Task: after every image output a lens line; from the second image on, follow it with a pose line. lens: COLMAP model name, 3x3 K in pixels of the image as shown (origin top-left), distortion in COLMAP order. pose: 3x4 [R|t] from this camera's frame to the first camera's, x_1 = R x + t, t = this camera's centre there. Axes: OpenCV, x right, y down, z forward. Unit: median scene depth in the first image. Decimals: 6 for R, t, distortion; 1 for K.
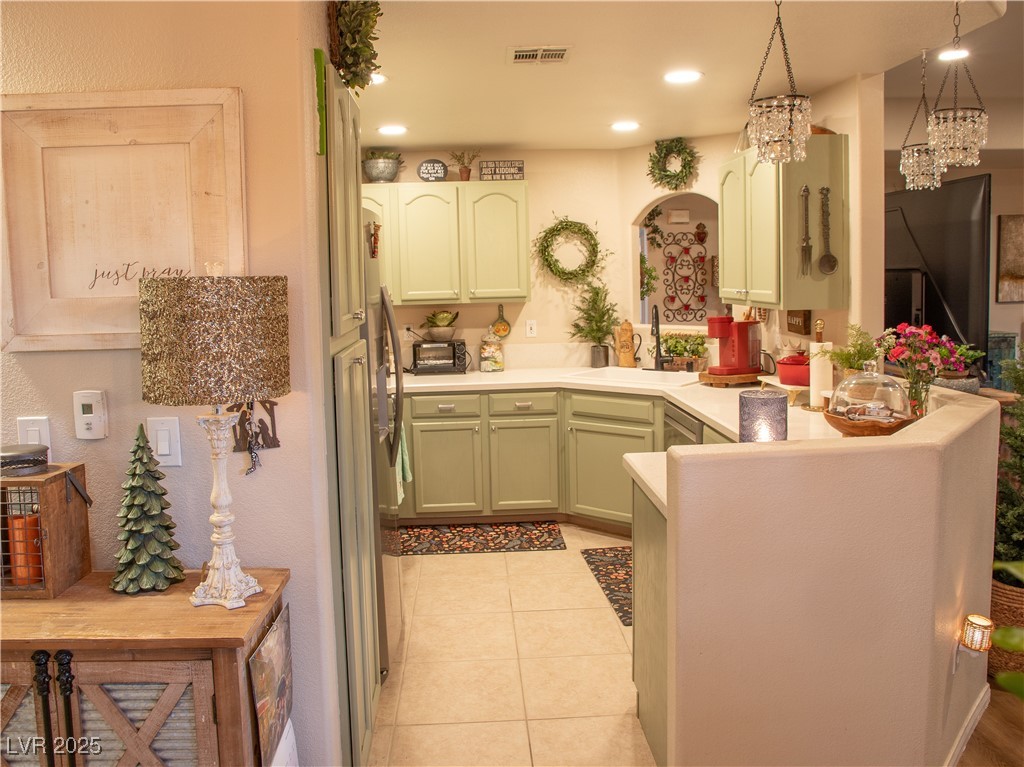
lens RADIAL K [[795.0, 0, 506.4], [0, 795.0, 339.2], [0, 0, 1]] dist [-0.104575, -0.000916]
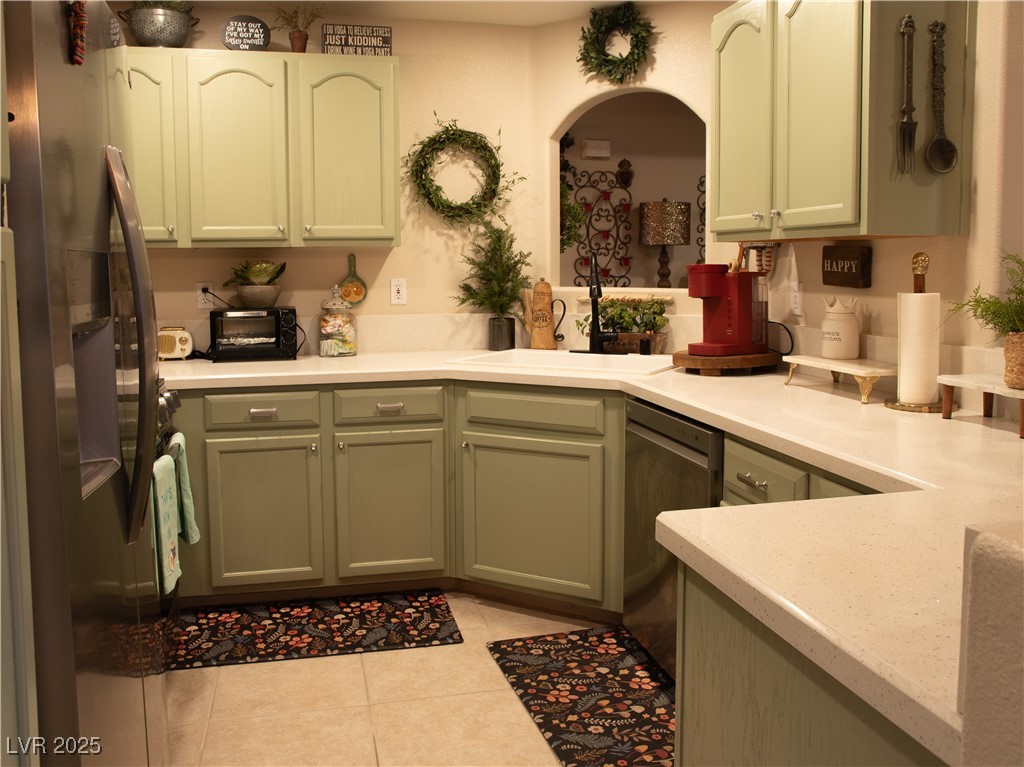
lens RADIAL K [[849.3, 0, 498.9], [0, 849.3, 324.7], [0, 0, 1]] dist [-0.070546, 0.025155]
pose [[0.983926, 0.005782, 0.178480, -0.013261], [-0.002783, 0.999851, -0.017052, 0.028173], [-0.178552, 0.016281, 0.983796, 0.319057]]
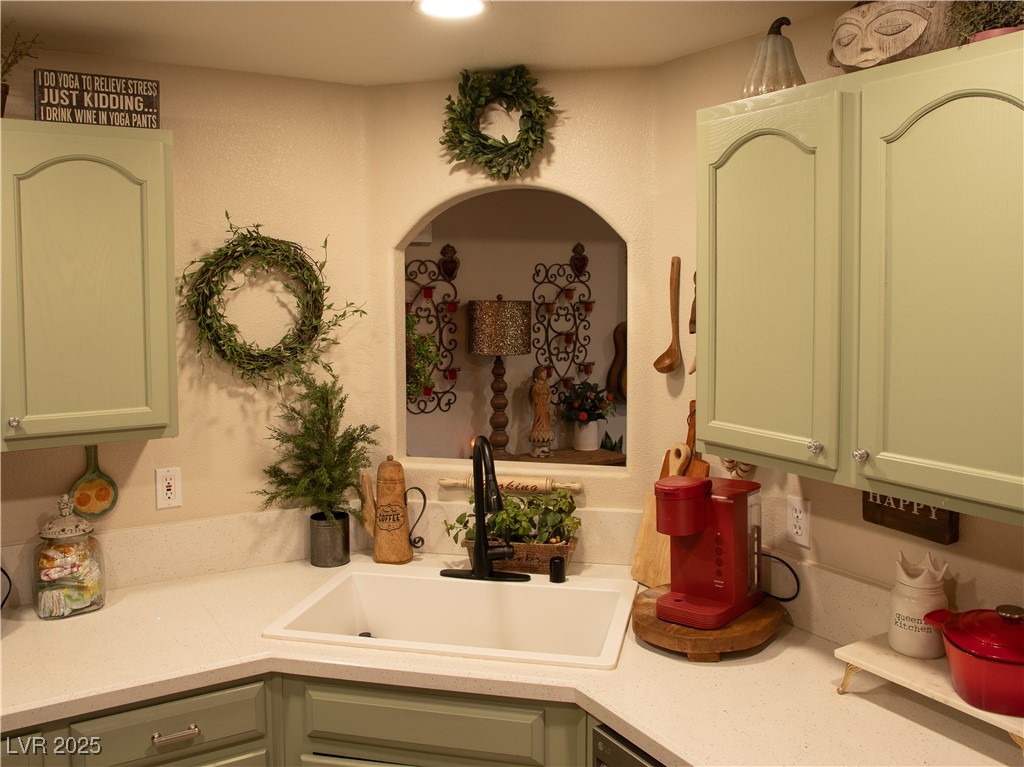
lens RADIAL K [[846.6, 0, 472.8], [0, 846.6, 318.5], [0, 0, 1]] dist [-0.058283, 0.034171]
pose [[0.891668, -0.002925, 0.452680, -0.028334], [0.023441, 0.998936, -0.039719, -0.088347], [-0.452082, 0.046027, 0.890788, 0.570219]]
